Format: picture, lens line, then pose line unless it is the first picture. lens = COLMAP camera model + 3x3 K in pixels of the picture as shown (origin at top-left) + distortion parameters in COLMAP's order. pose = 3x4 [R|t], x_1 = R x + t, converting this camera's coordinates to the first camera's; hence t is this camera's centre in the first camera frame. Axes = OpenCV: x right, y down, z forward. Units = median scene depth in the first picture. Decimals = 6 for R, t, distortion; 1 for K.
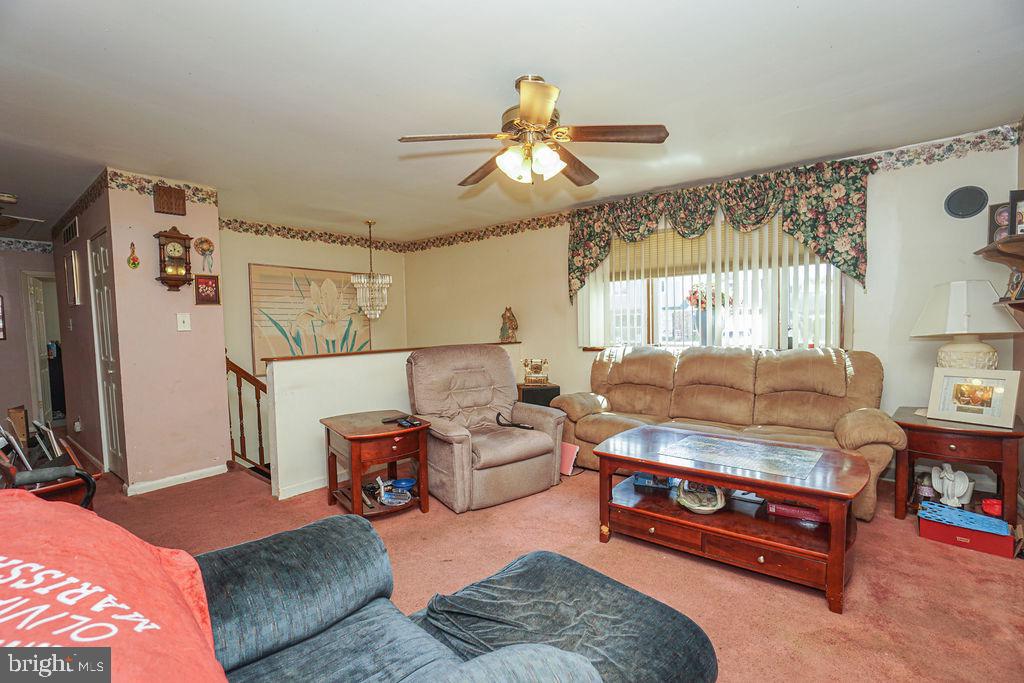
lens RADIAL K [[481.0, 0, 512.4], [0, 481.0, 347.4], [0, 0, 1]] dist [-0.024165, 0.000156]
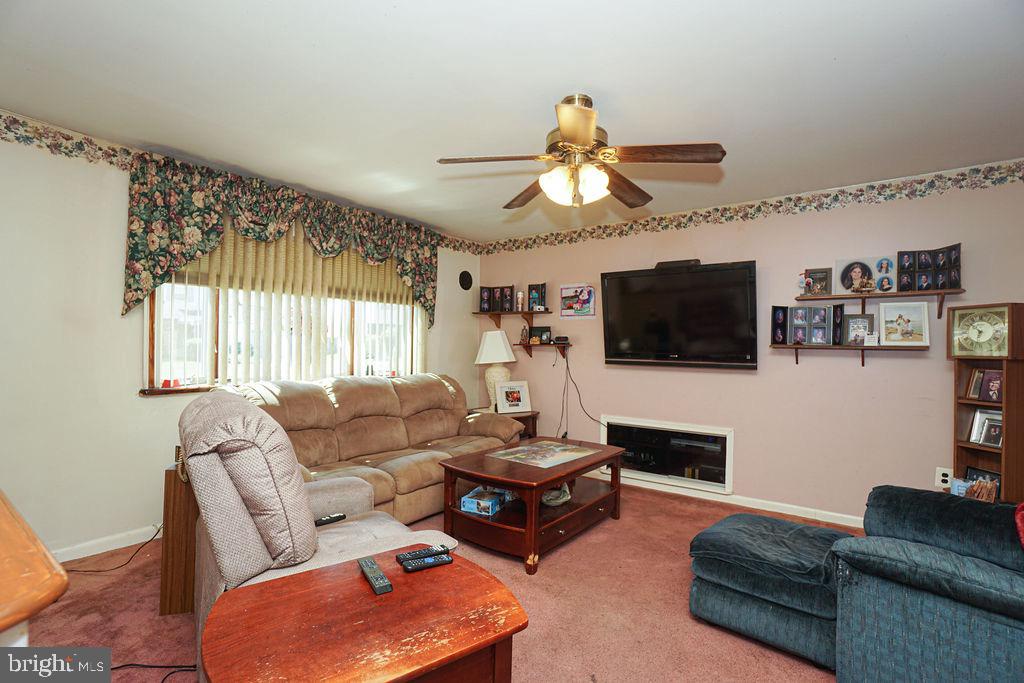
lens RADIAL K [[481.0, 0, 512.4], [0, 481.0, 347.4], [0, 0, 1]] dist [-0.024165, 0.000156]
pose [[-0.041104, 0.013764, 0.999060, -0.593848], [0.027416, 0.999544, -0.012643, -0.042661], [-0.998779, 0.026871, -0.041462, 0.774762]]
